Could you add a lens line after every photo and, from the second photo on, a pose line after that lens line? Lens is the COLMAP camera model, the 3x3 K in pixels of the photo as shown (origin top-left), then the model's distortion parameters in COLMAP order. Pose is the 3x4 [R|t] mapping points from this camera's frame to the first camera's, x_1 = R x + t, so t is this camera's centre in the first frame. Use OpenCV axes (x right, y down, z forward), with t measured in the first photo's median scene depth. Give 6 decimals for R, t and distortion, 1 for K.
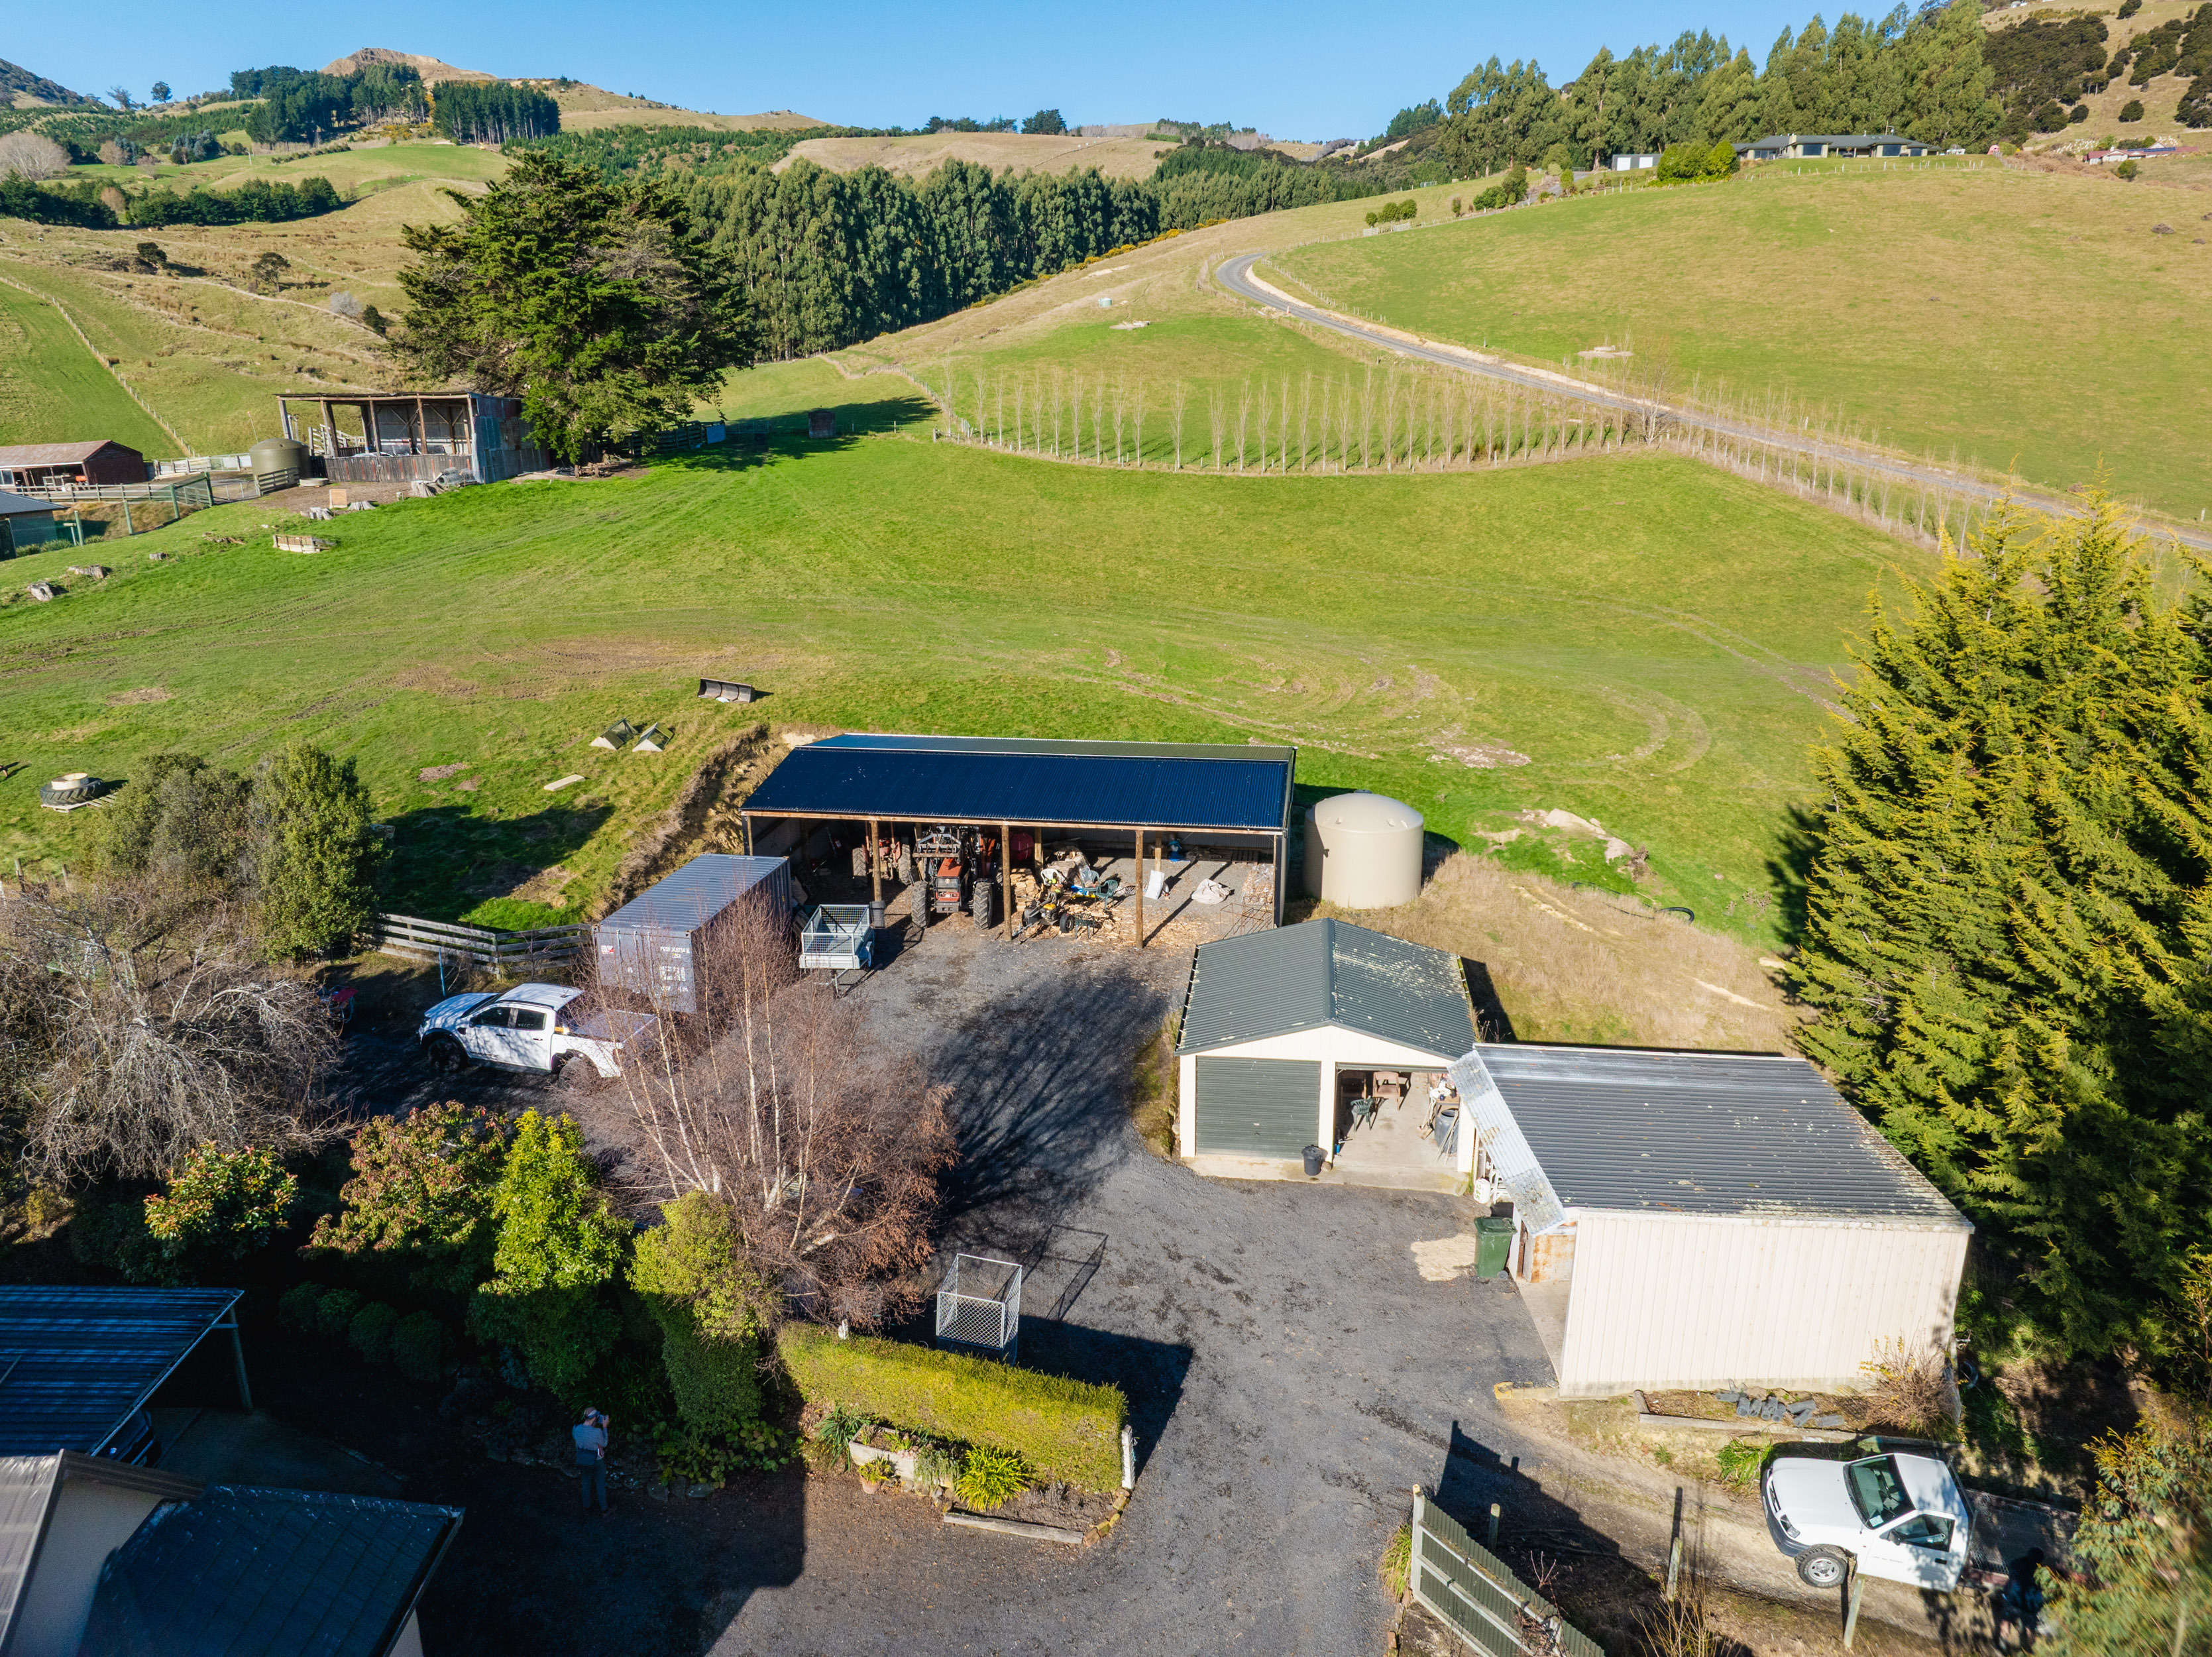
lens RADIAL K [[1558.9, 0, 1111.8], [0, 1558.9, 820.1], [0, 0, 1]] dist [-0.053515, 0.025334]
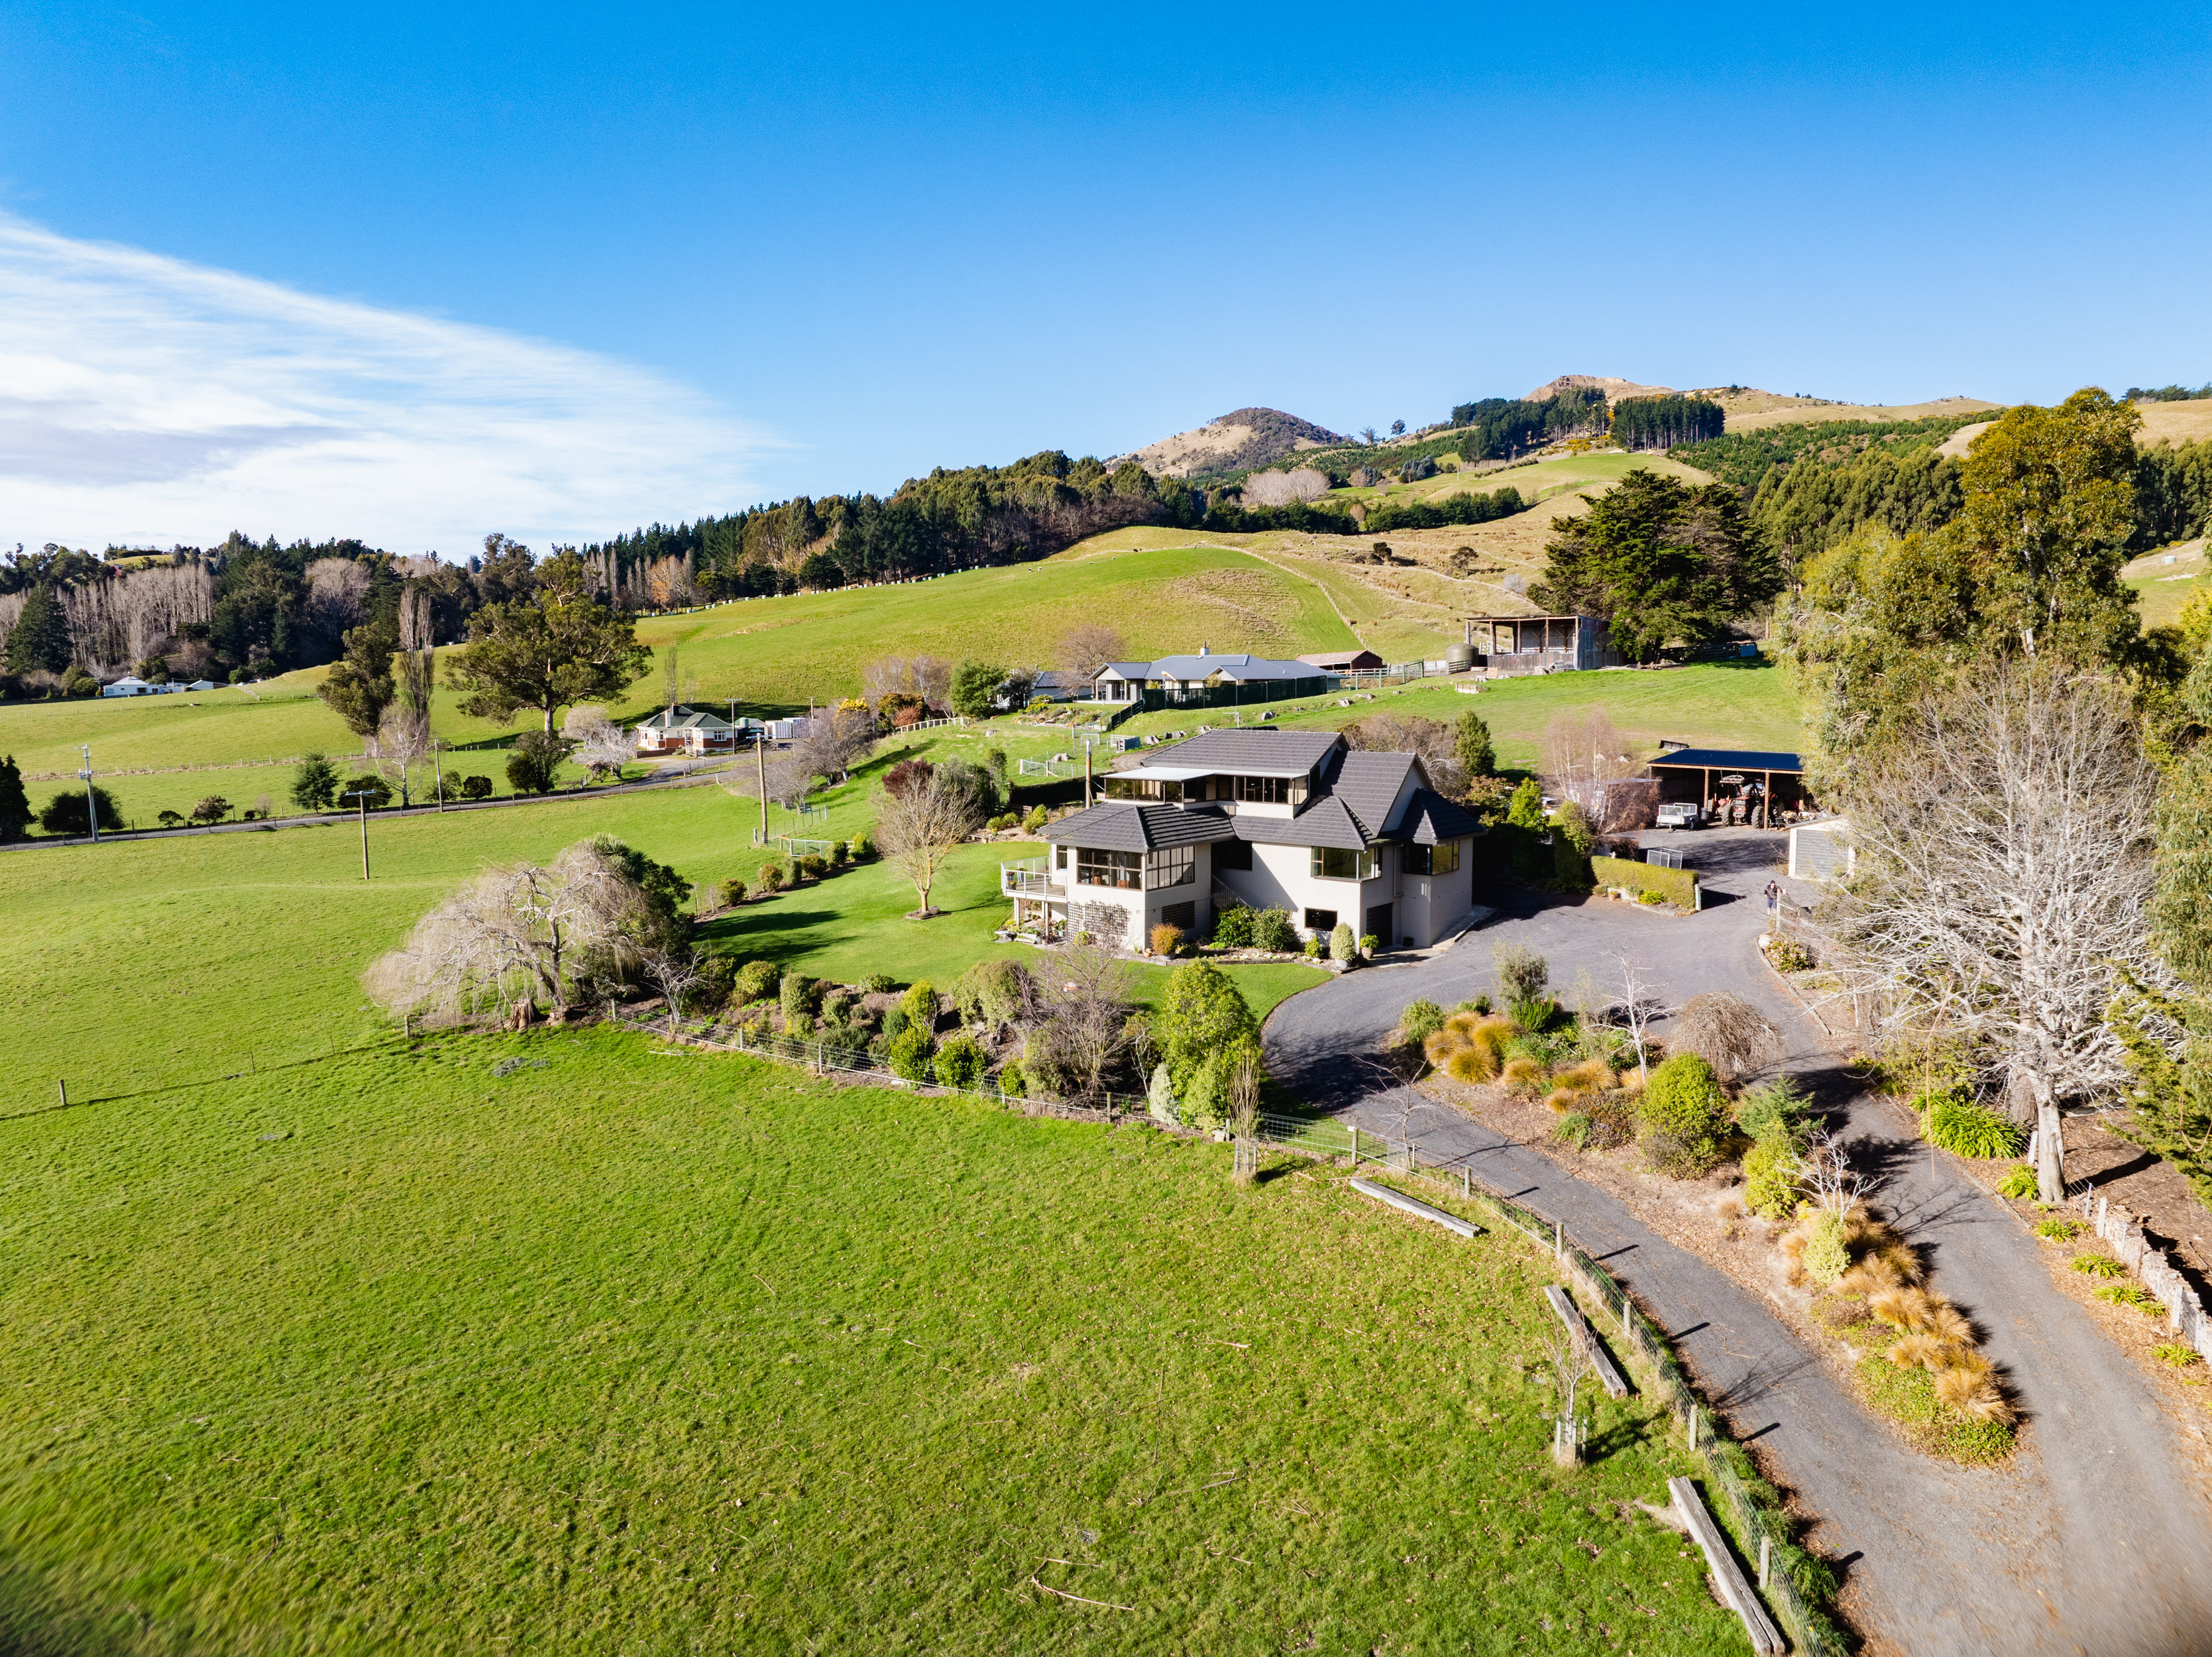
lens RADIAL K [[1558.9, 0, 1107.0], [0, 1558.9, 831.2], [0, 0, 1]] dist [-0.053515, 0.025334]
pose [[0.765657, 0.069767, -0.639455, 0.076891], [-0.177337, 0.978470, -0.105582, 0.060058], [0.618321, 0.194238, 0.761545, -0.146991]]
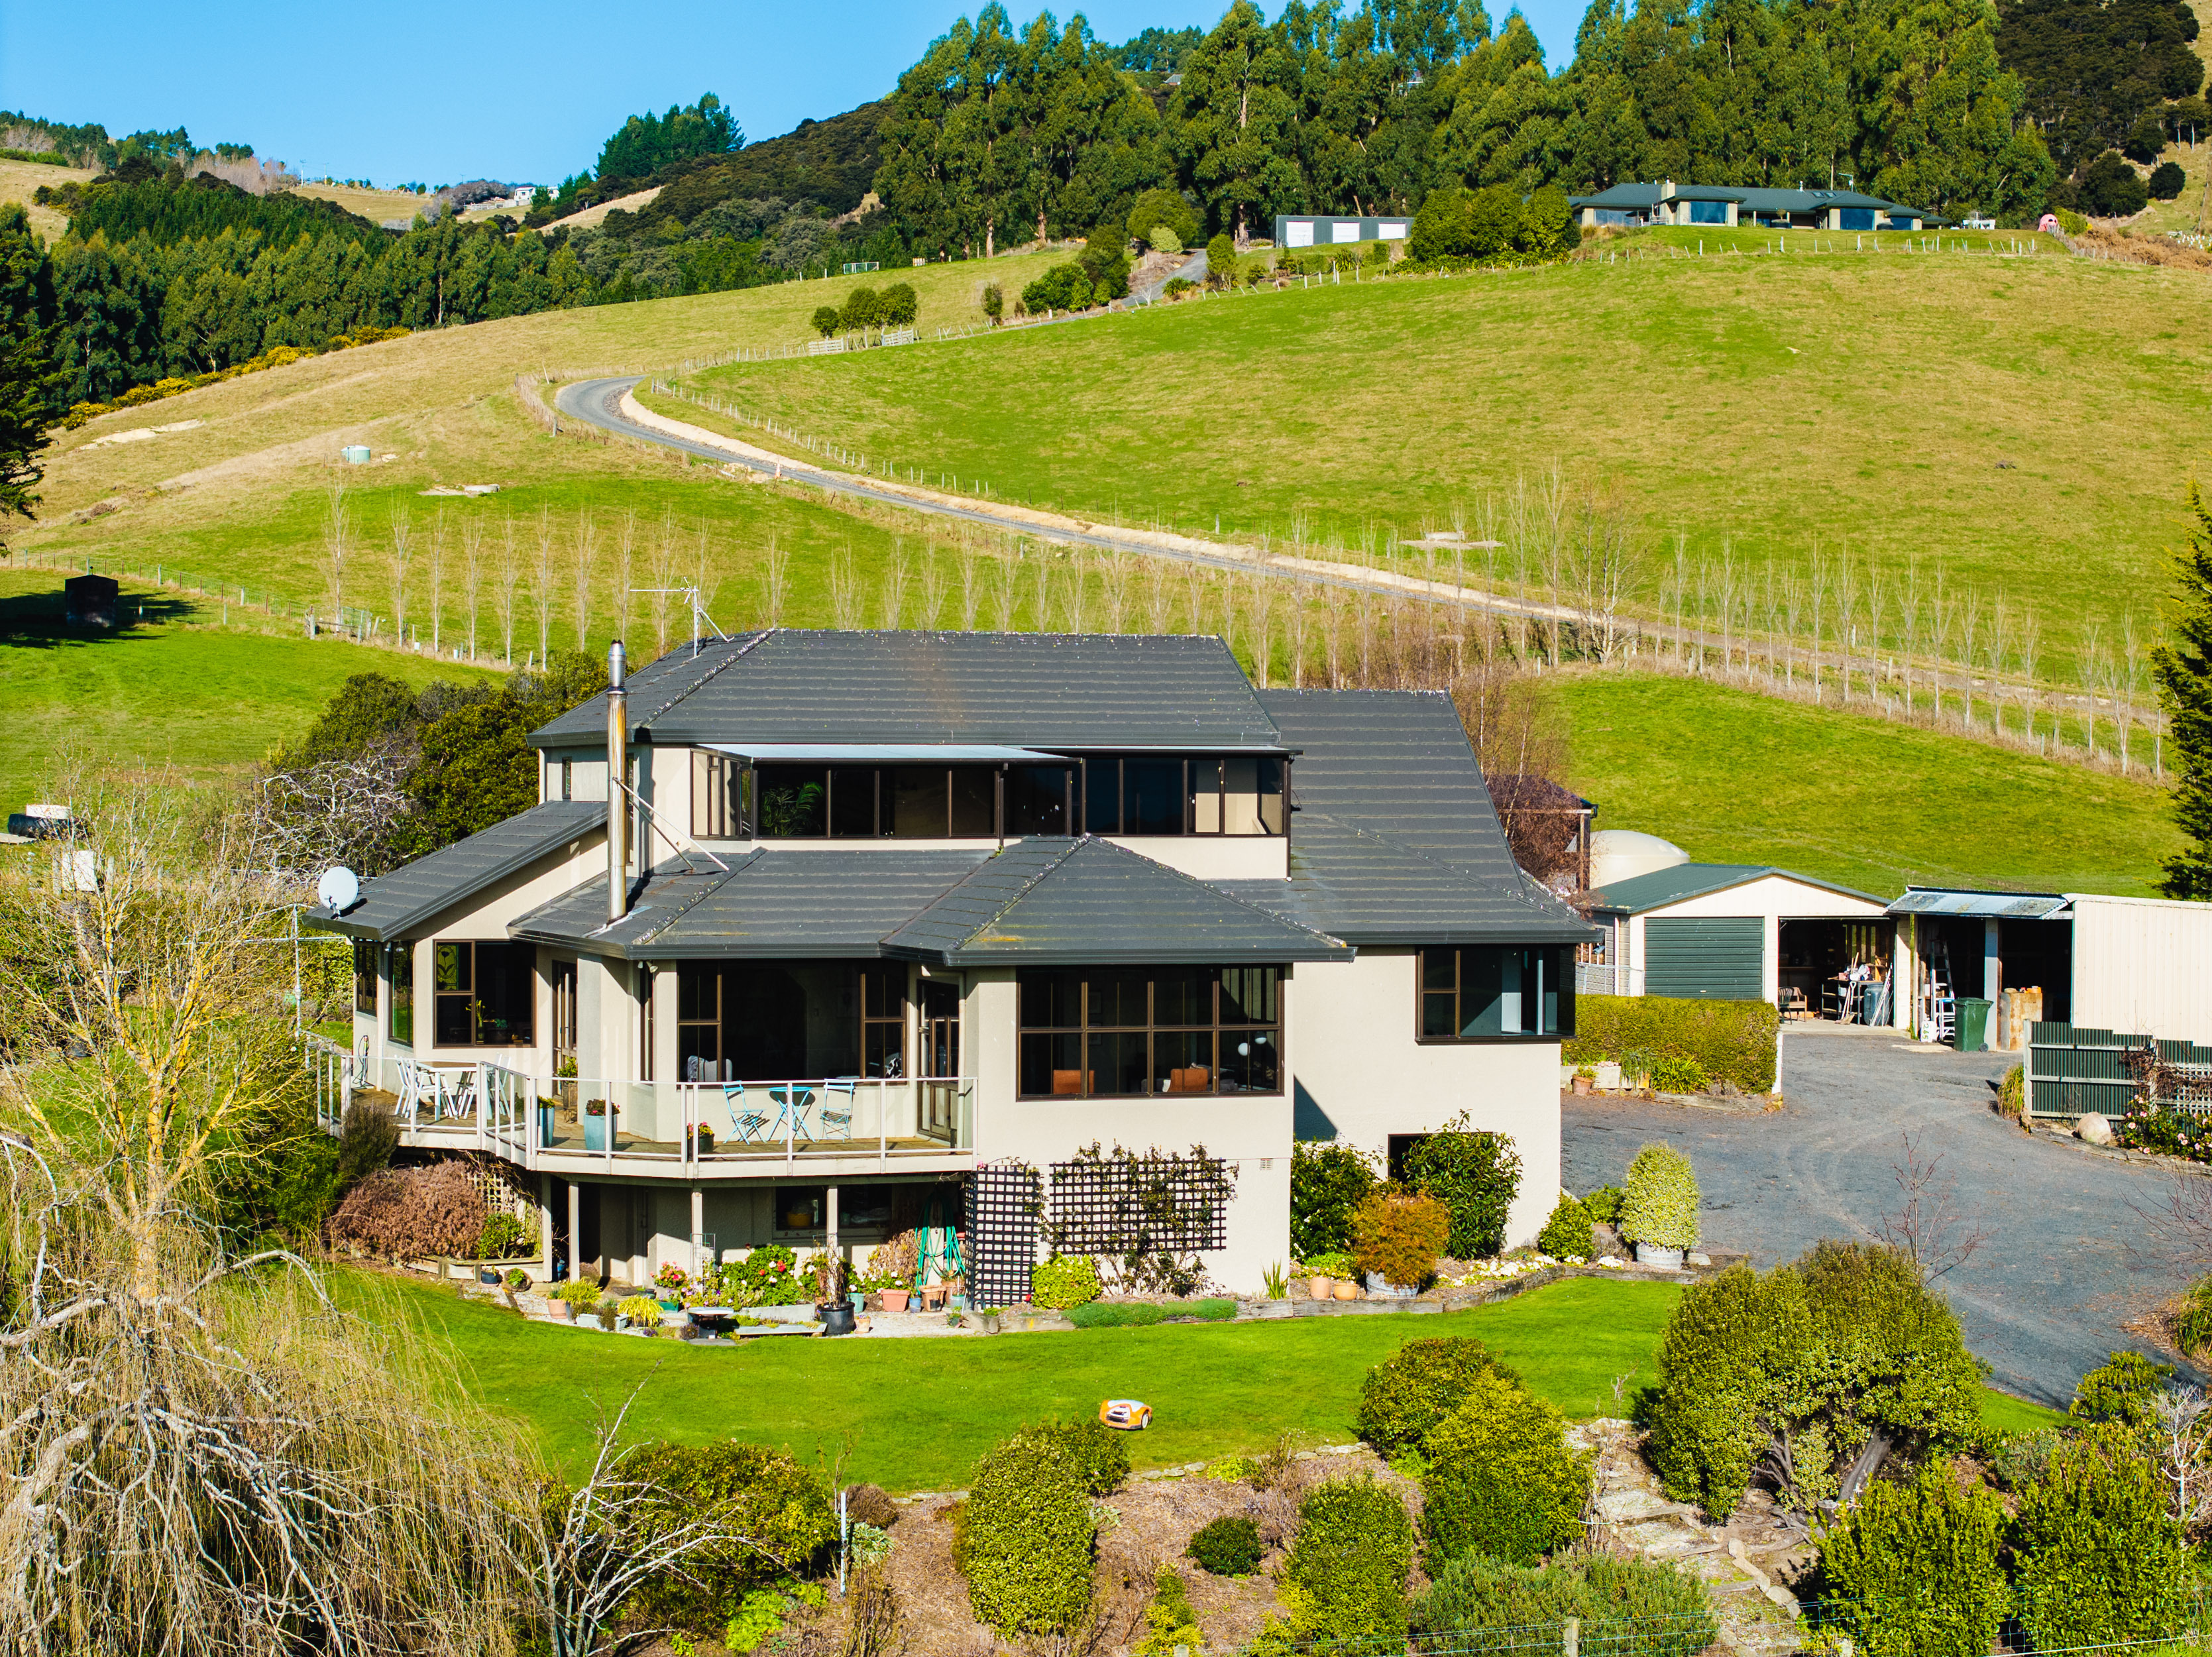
lens RADIAL K [[4434.8, 0, 1086.0], [0, 4434.8, 836.9], [0, 0, 1]] dist [-0.069319, 0.000000]
pose [[0.957066, 0.004425, 0.289836, -0.111712], [0.073220, 0.963769, -0.256494, 0.081032], [-0.280470, 0.266703, 0.922066, -0.153069]]
